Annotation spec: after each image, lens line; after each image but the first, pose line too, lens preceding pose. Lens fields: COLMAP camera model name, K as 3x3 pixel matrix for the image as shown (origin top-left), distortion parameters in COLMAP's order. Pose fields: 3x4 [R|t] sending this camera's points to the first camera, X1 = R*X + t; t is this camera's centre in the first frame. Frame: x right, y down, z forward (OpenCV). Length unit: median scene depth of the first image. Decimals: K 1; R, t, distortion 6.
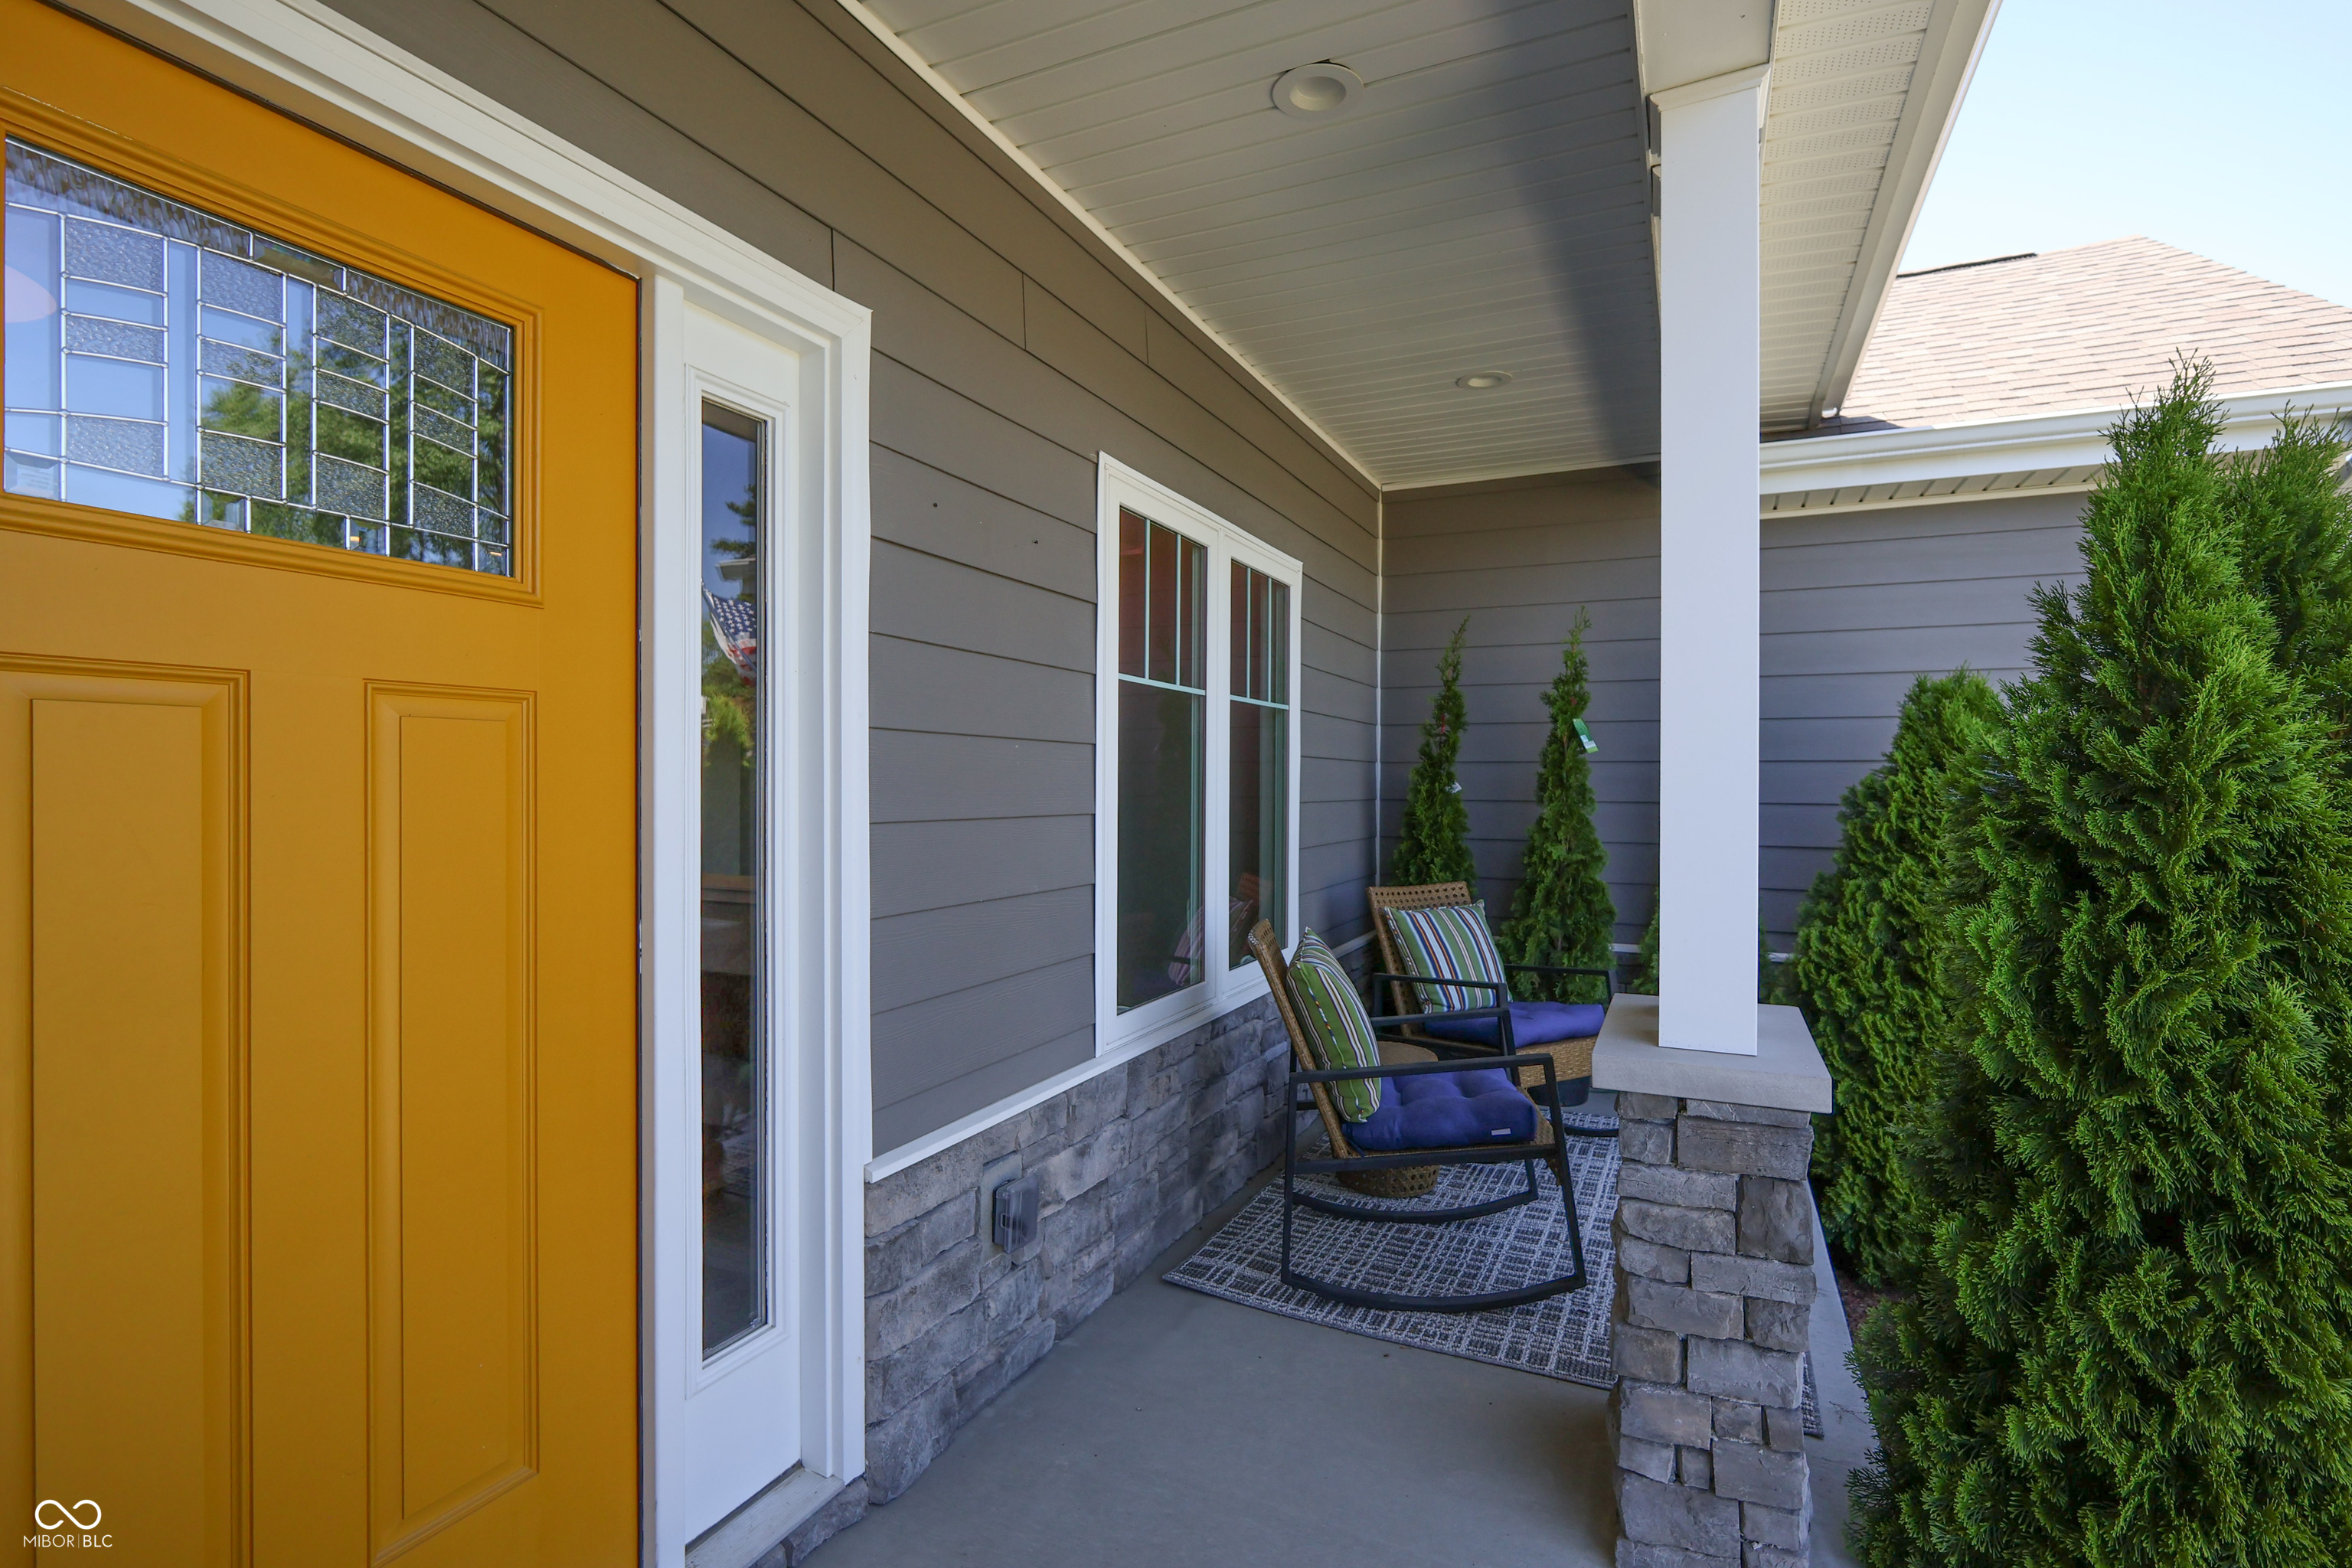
lens RADIAL K [[1125.8, 0, 1195.5], [0, 1125.8, 782.1], [0, 0, 1]] dist [-0.010676, 0.002987]
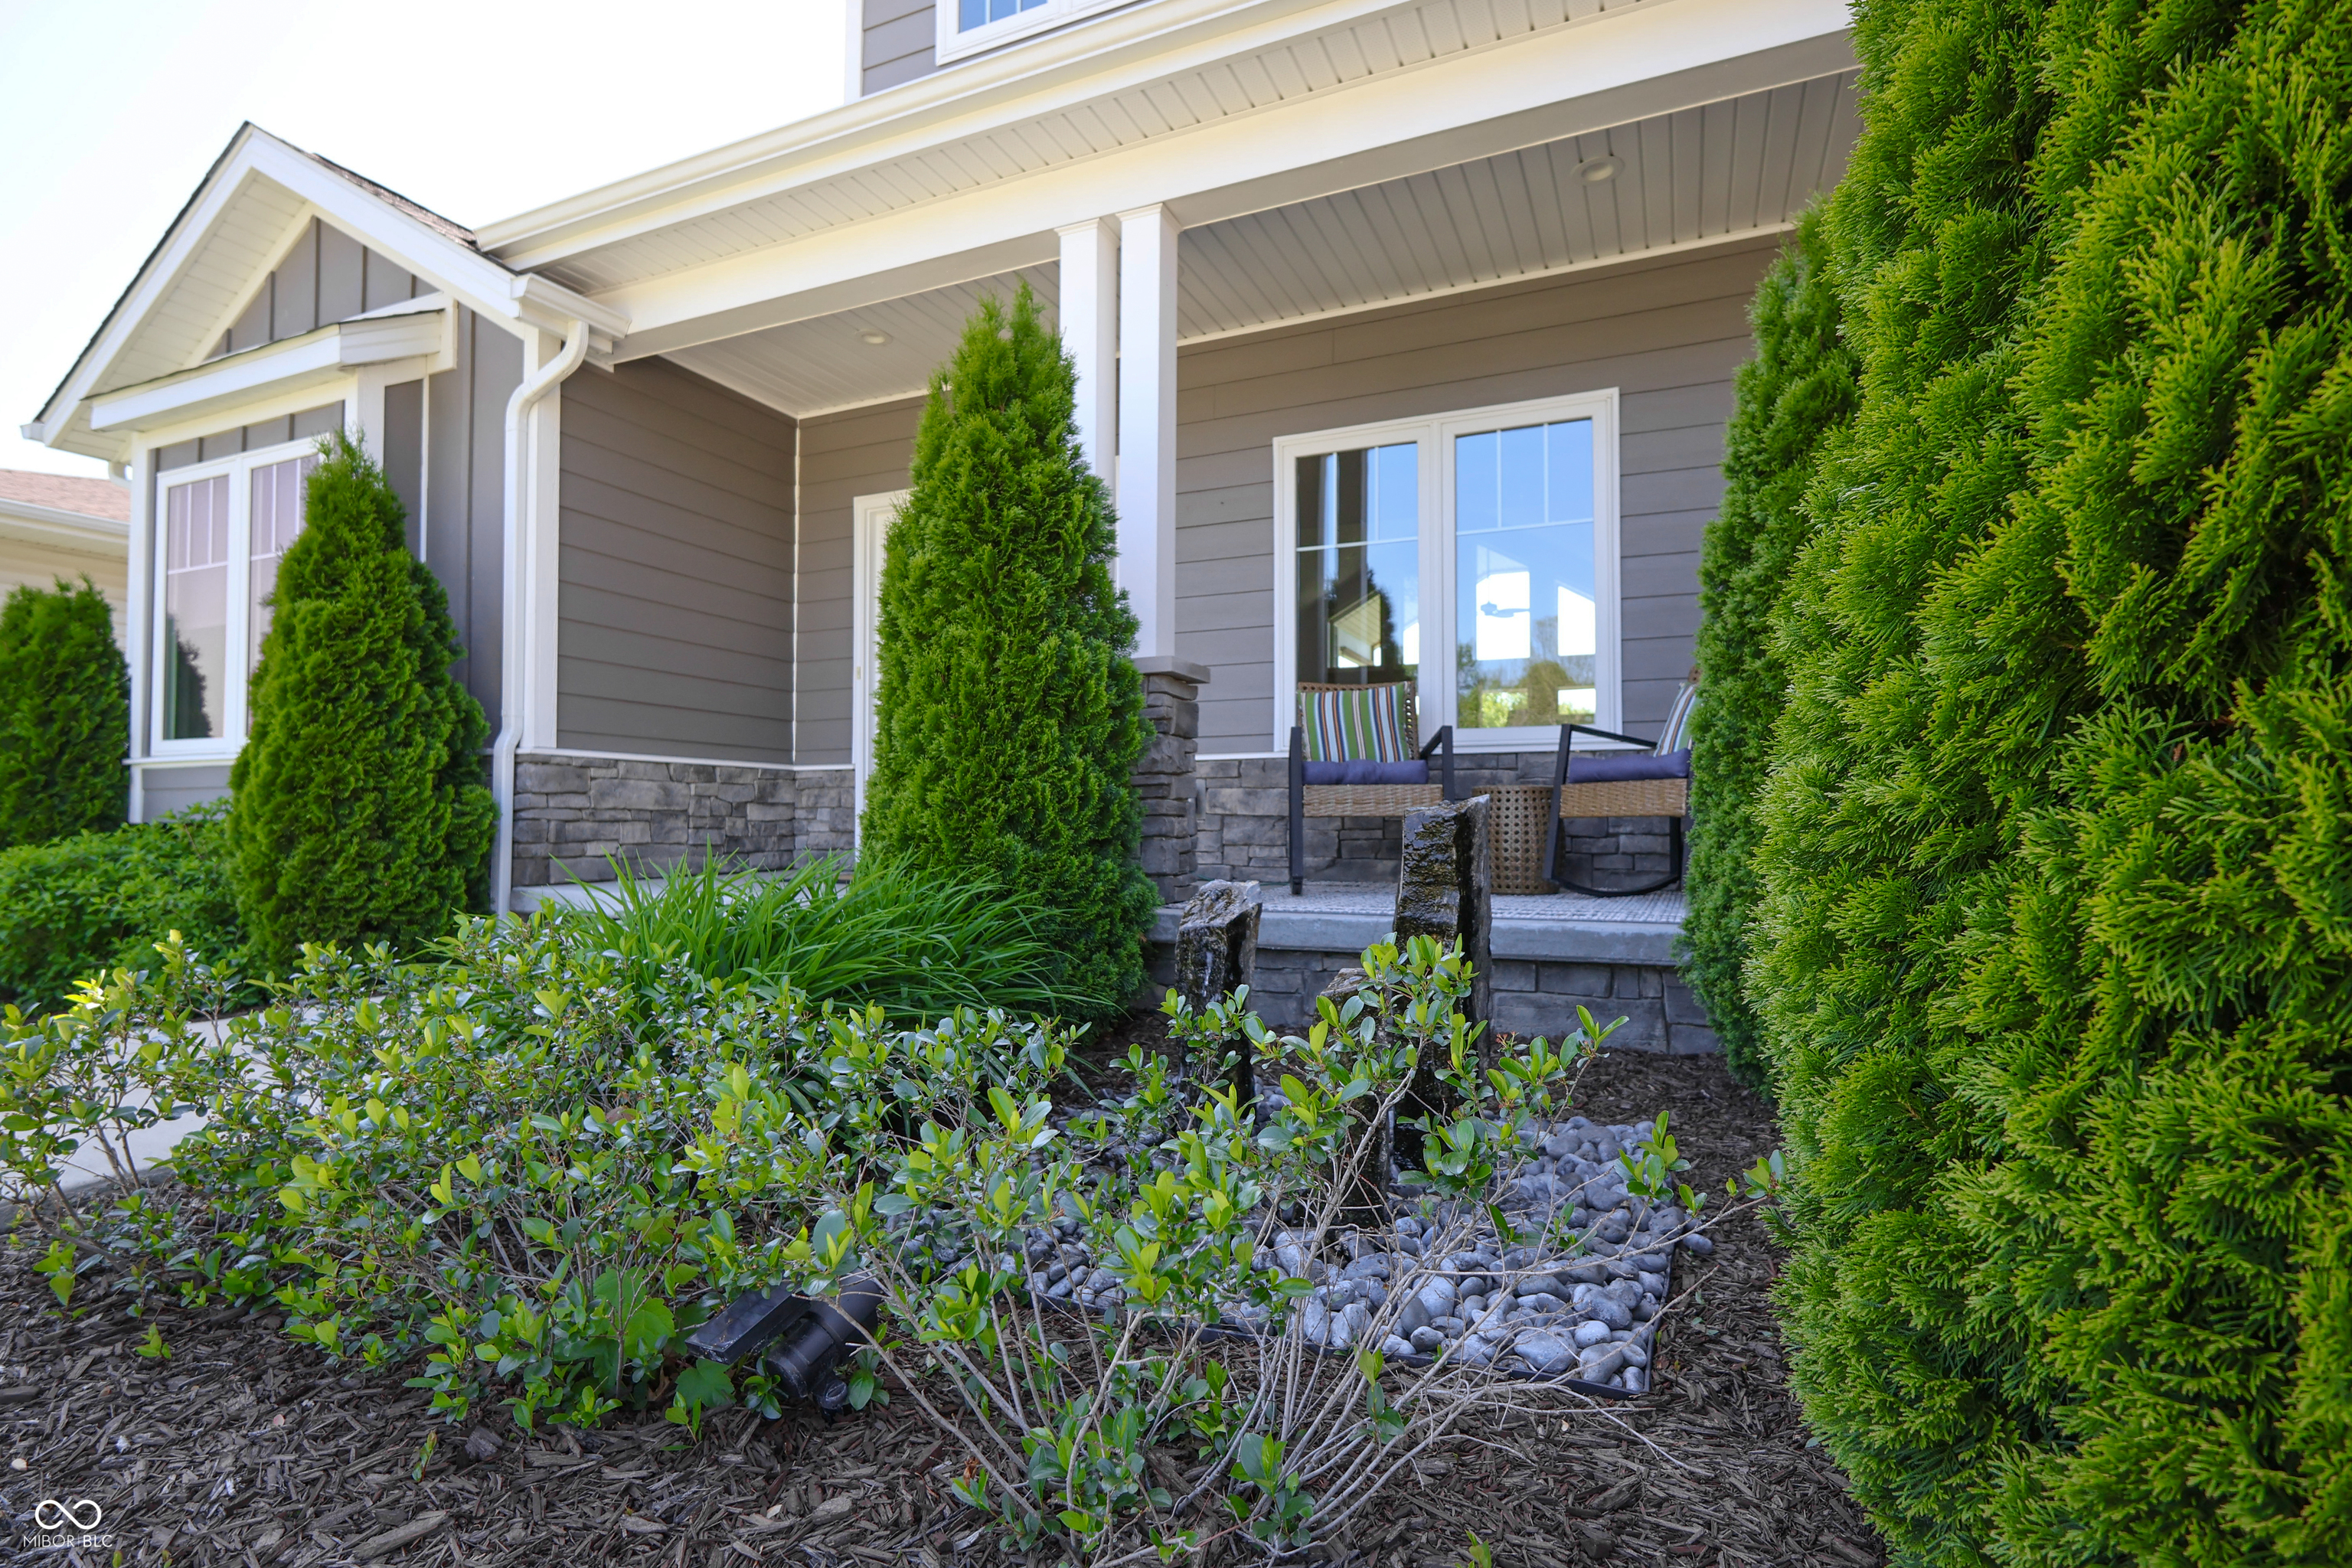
lens RADIAL K [[1125.8, 0, 1156.8], [0, 1125.8, 795.8], [0, 0, 1]] dist [-0.010676, 0.002987]
pose [[0.024709, -0.033321, -0.999139, 2.417177], [-0.002337, 0.999440, -0.033389, 0.512813], [0.999692, 0.003160, 0.024617, 1.002211]]
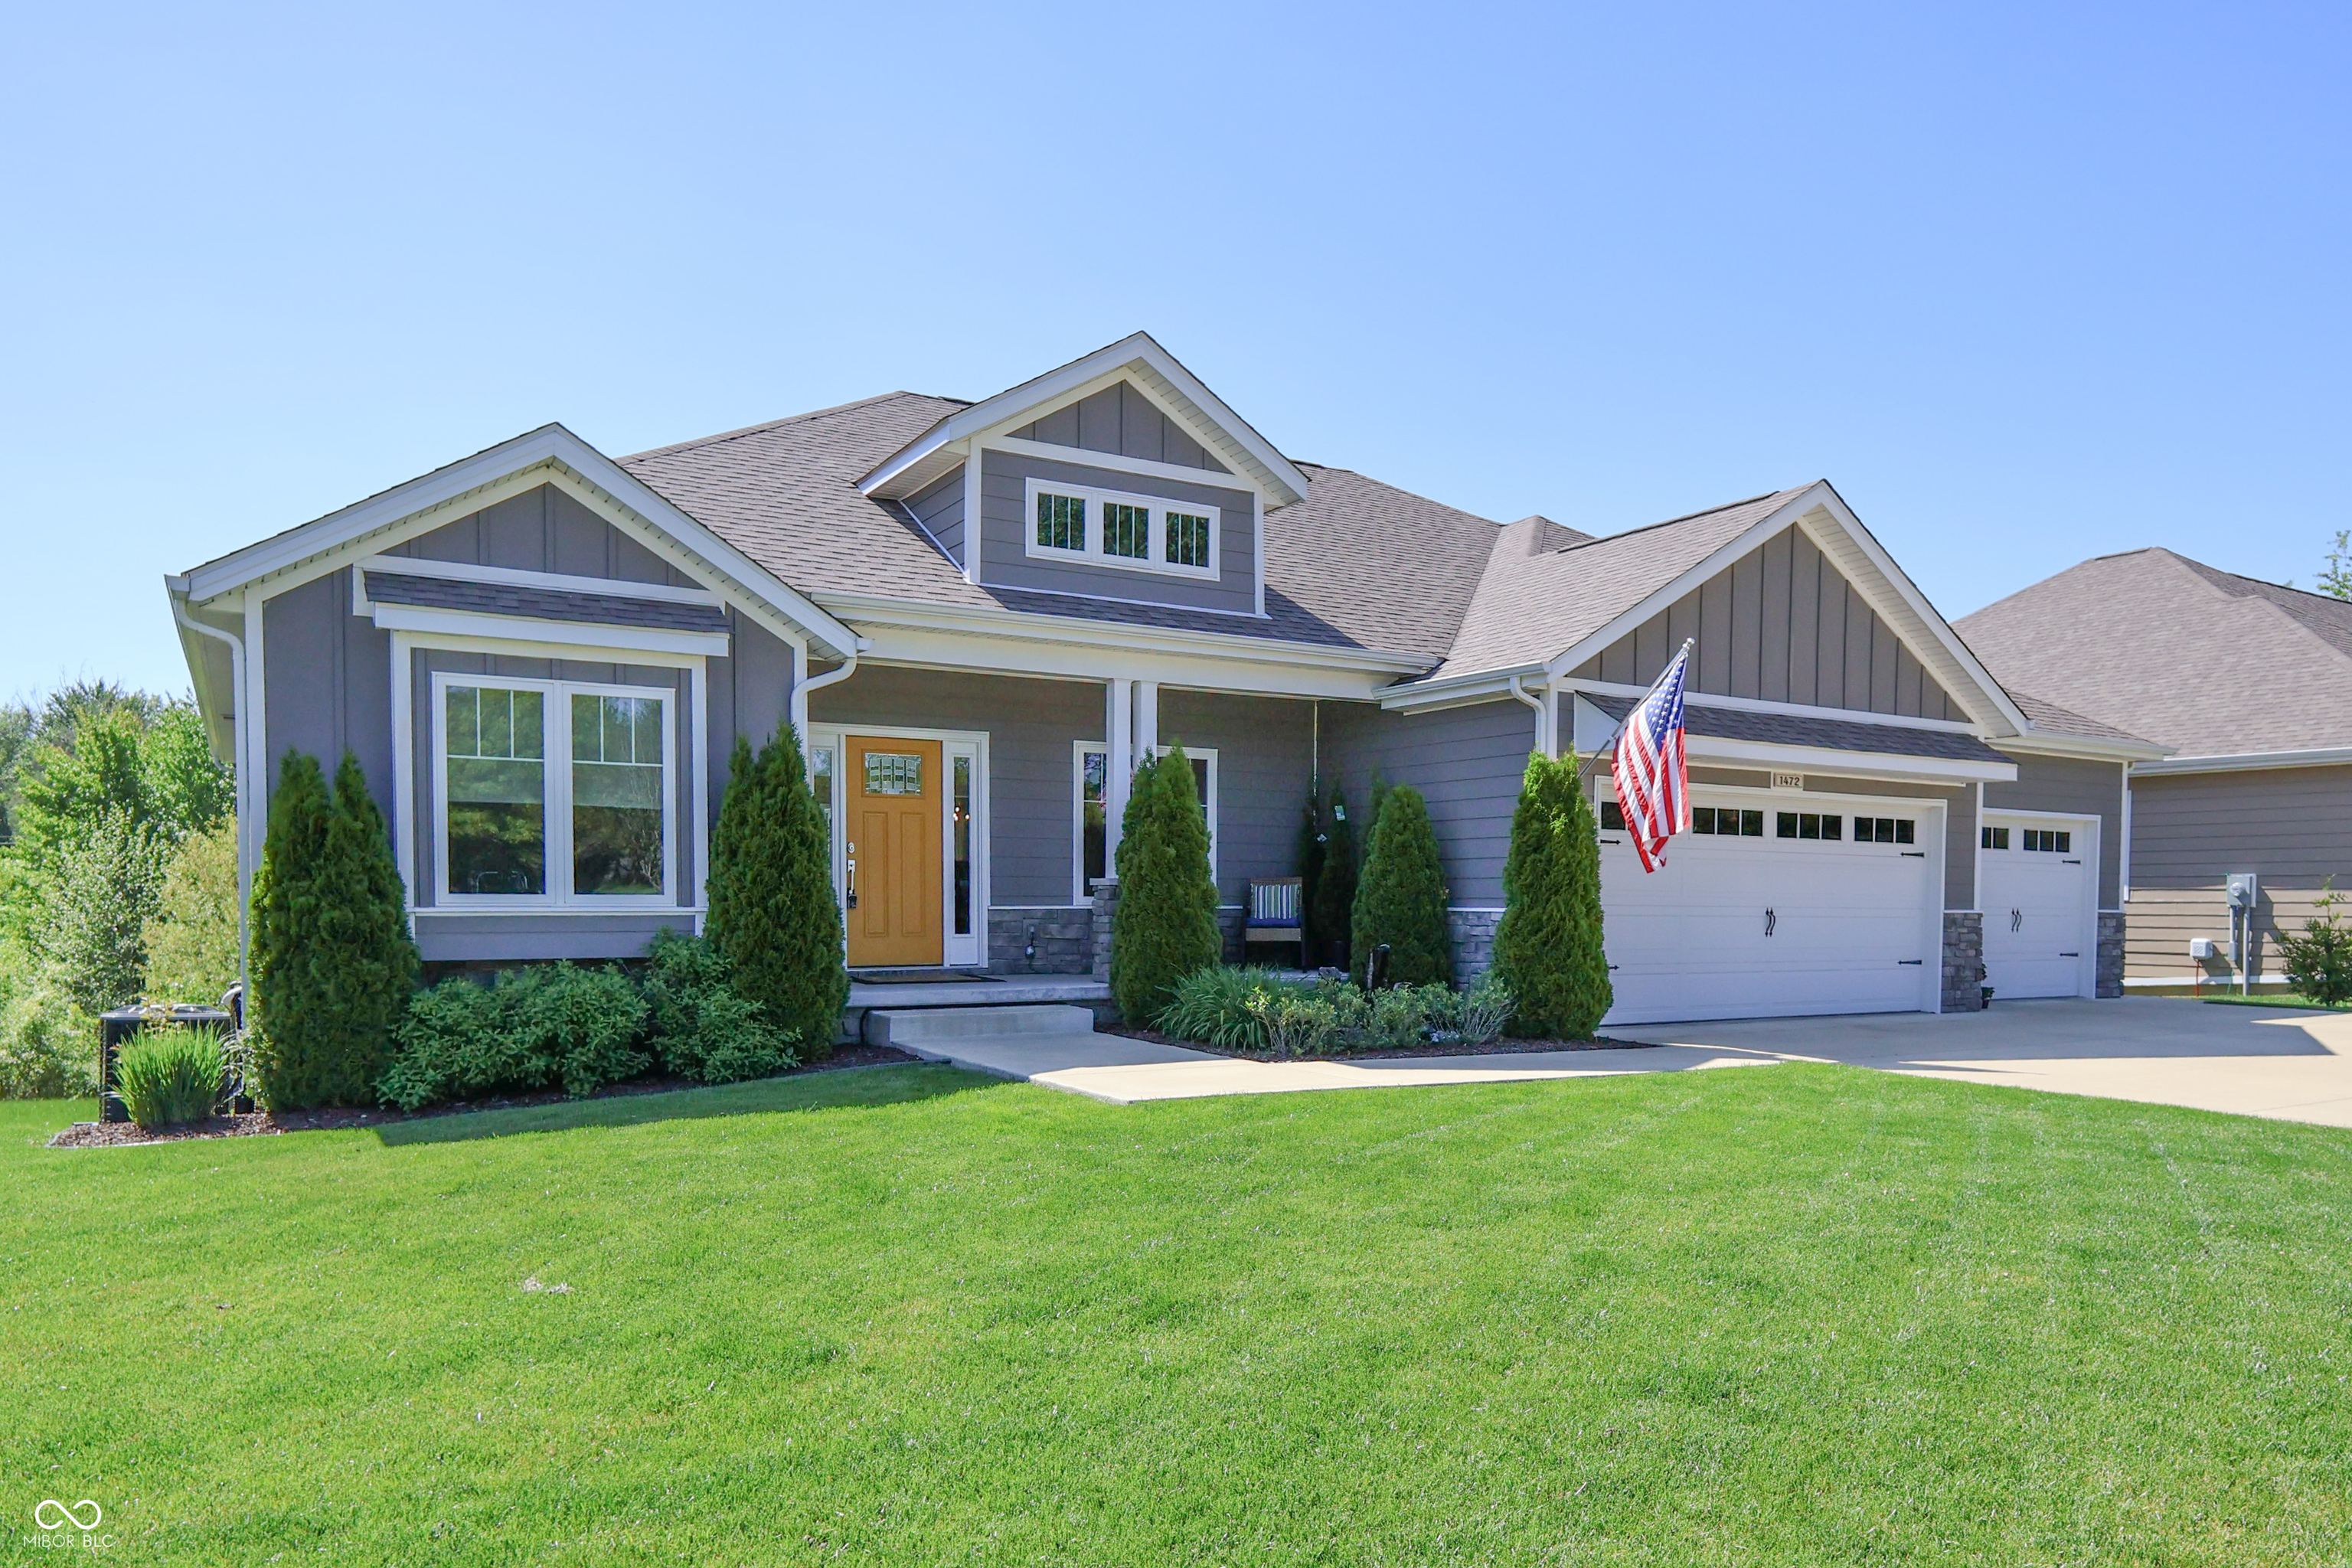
lens RADIAL K [[1622.3, 0, 1273.6], [0, 1622.3, 948.7], [0, 0, 1]] dist [-0.011819, 0.000173]
pose [[0.853290, 0.023091, -0.520925, 4.329411], [-0.007500, 0.999459, 0.032018, 0.281394], [0.521382, -0.023414, 0.853002, -4.267065]]
